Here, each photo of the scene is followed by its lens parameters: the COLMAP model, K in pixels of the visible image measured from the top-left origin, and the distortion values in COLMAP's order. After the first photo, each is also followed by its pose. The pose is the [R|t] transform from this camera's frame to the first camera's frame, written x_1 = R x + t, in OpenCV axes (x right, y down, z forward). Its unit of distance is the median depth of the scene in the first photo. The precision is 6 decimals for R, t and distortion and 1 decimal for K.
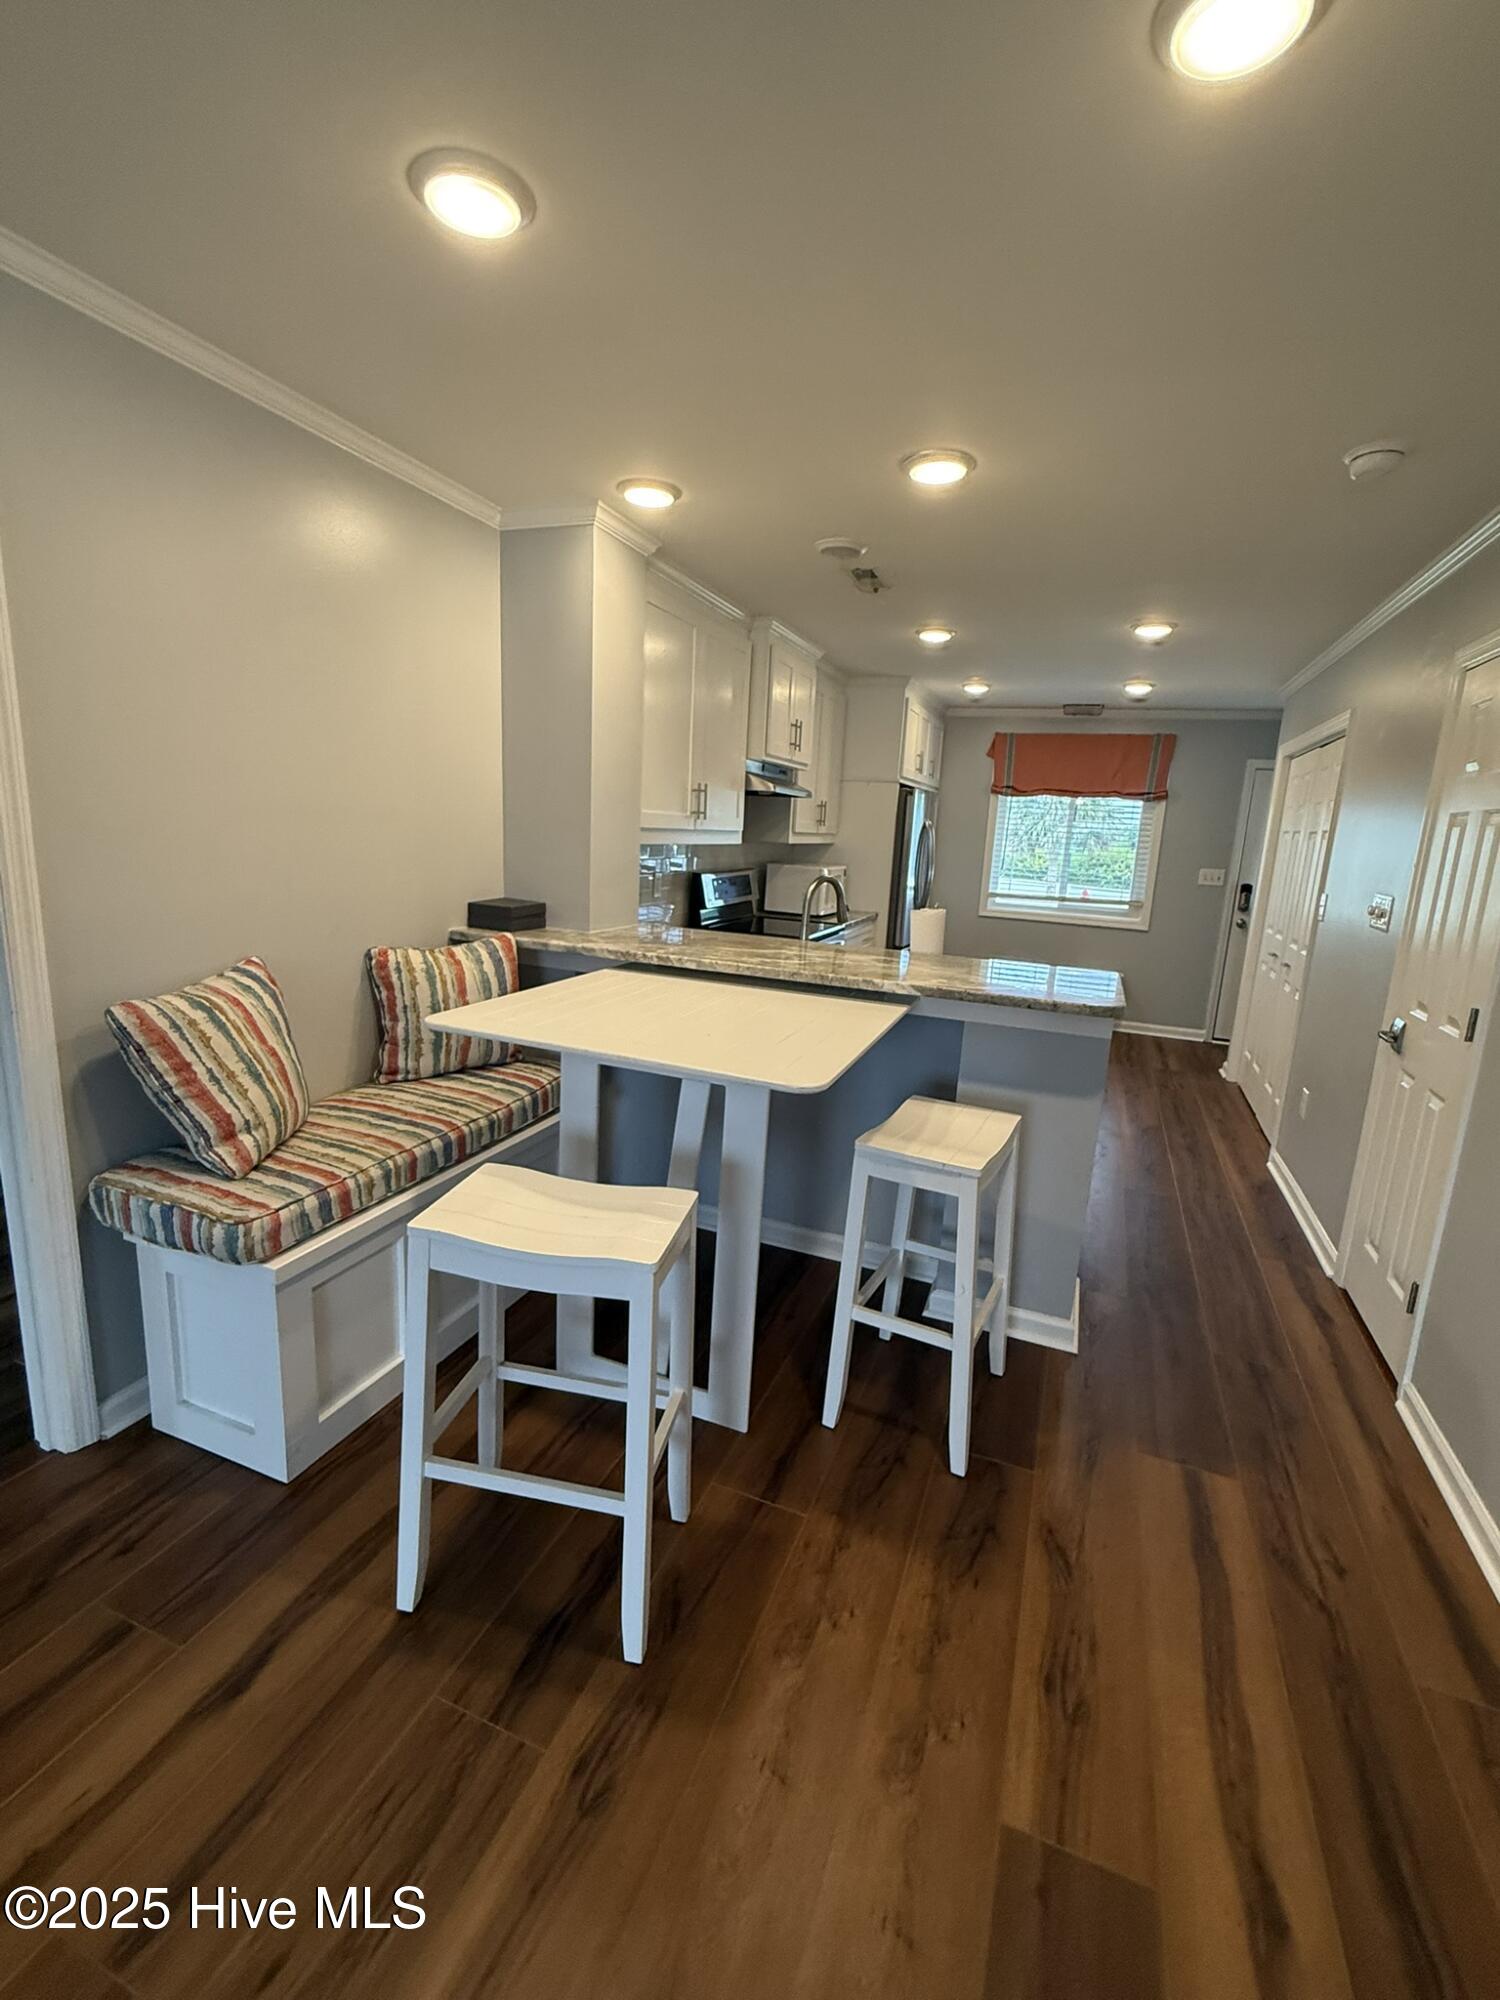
lens RADIAL K [[868.3, 0, 750.0], [0, 868.3, 1000.0], [0, 0, 1]] dist [0.000081, 0.000035]
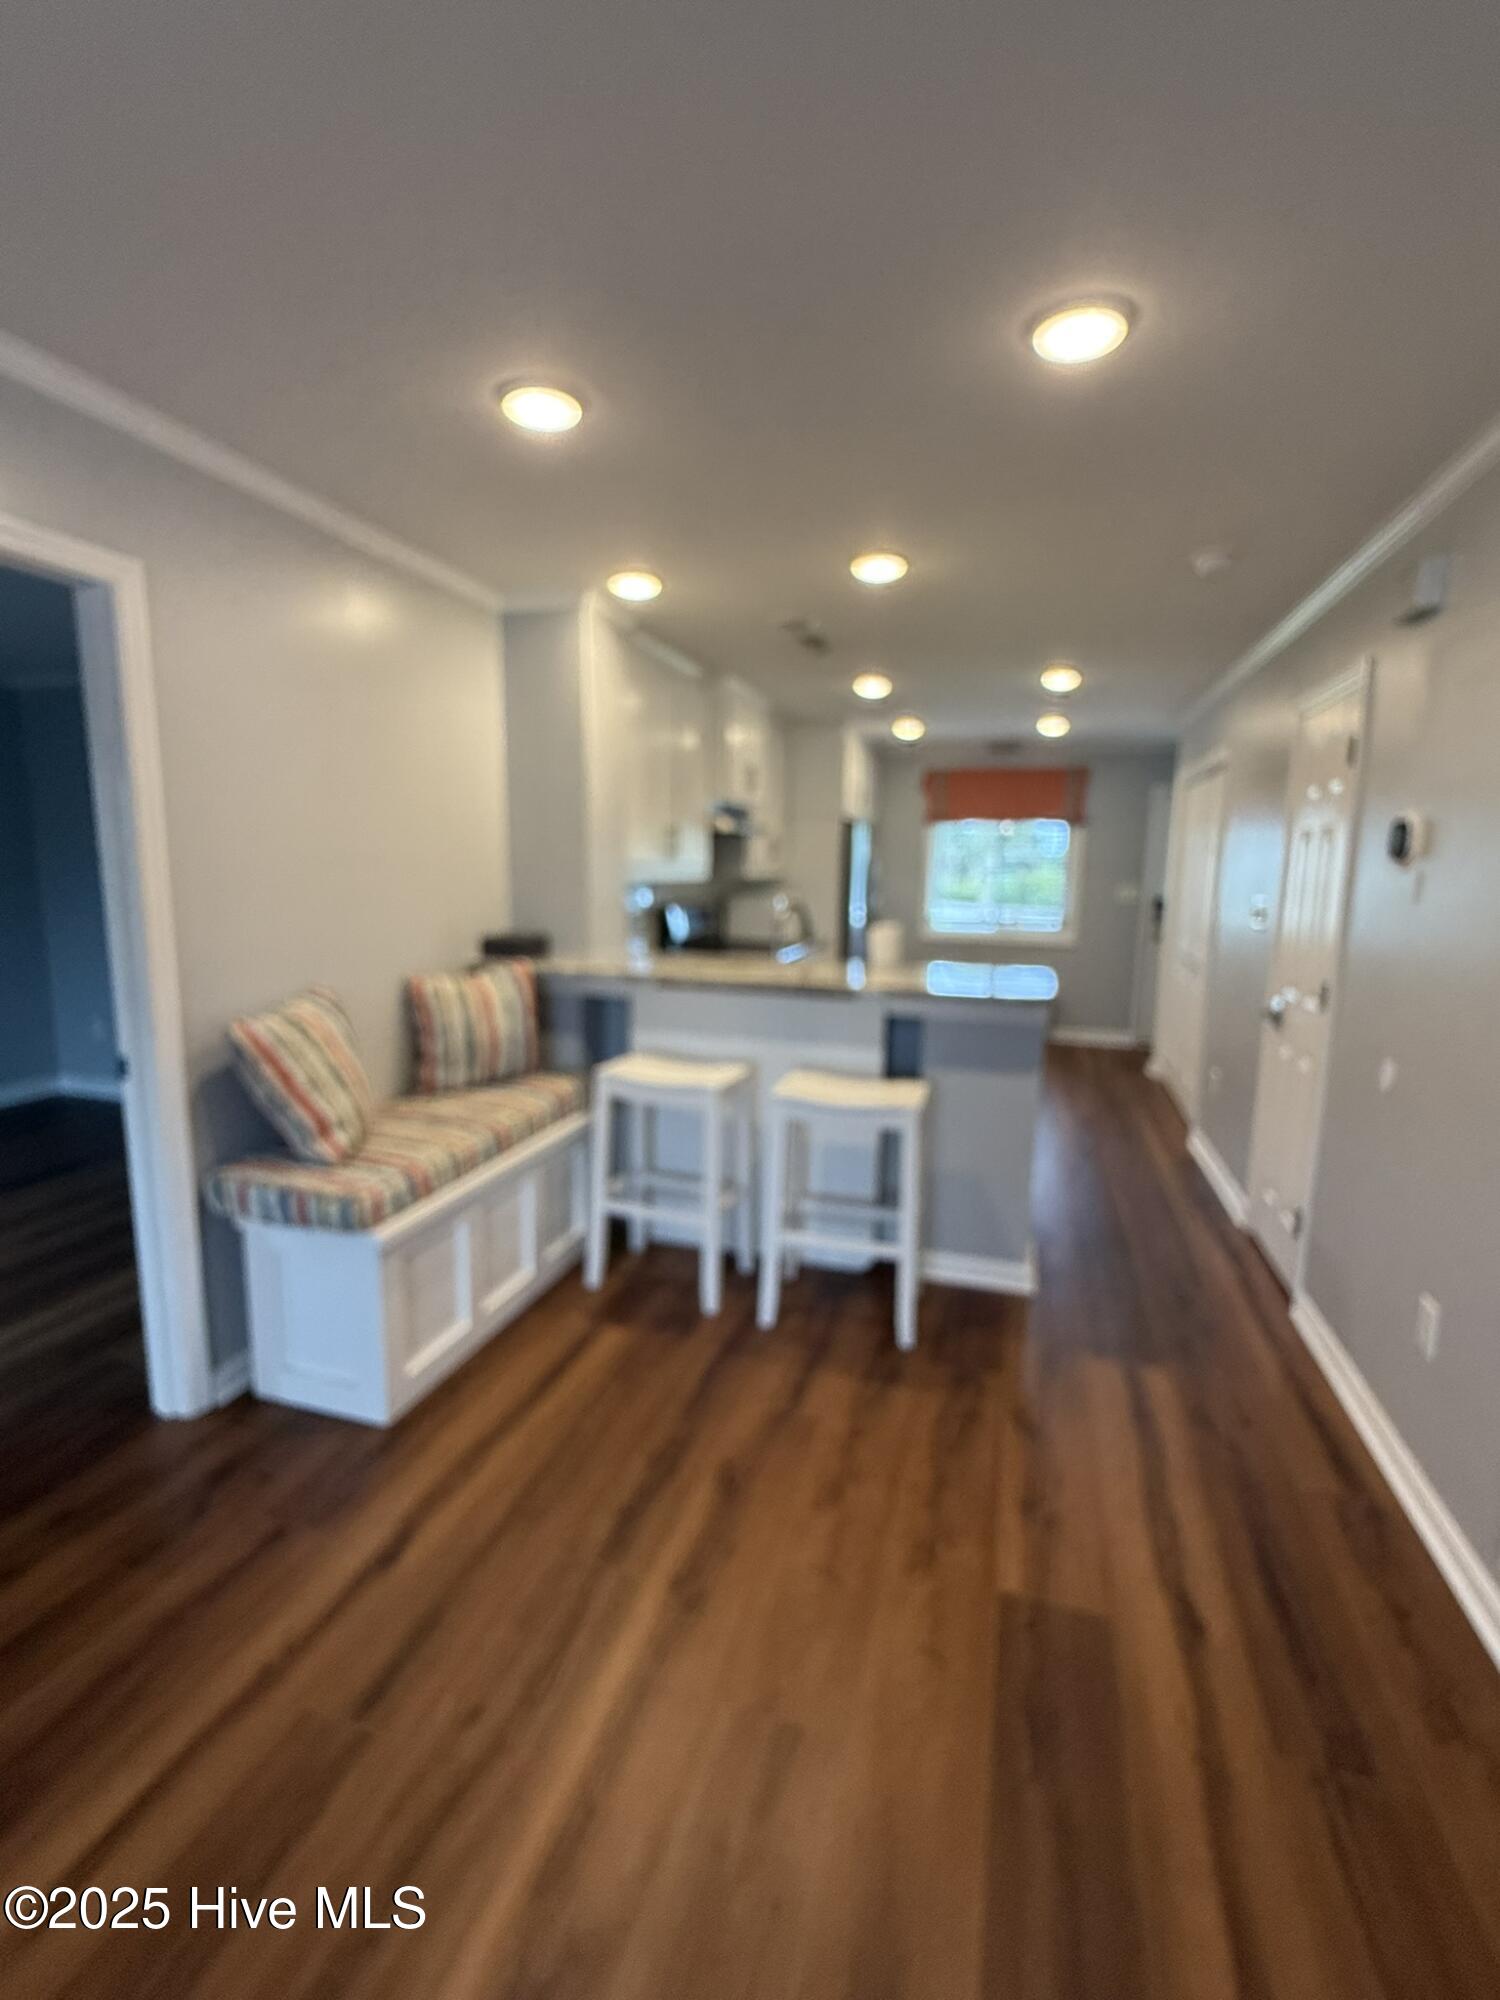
lens RADIAL K [[892.8, 0, 750.0], [0, 892.8, 1000.0], [0, 0, 1]] dist [-0.000116, -0.005377]
pose [[0.996291, -0.045344, 0.073133, -0.076453], [0.048557, 0.997904, -0.042779, 0.041629], [-0.071040, 0.046171, 0.996404, -0.193993]]
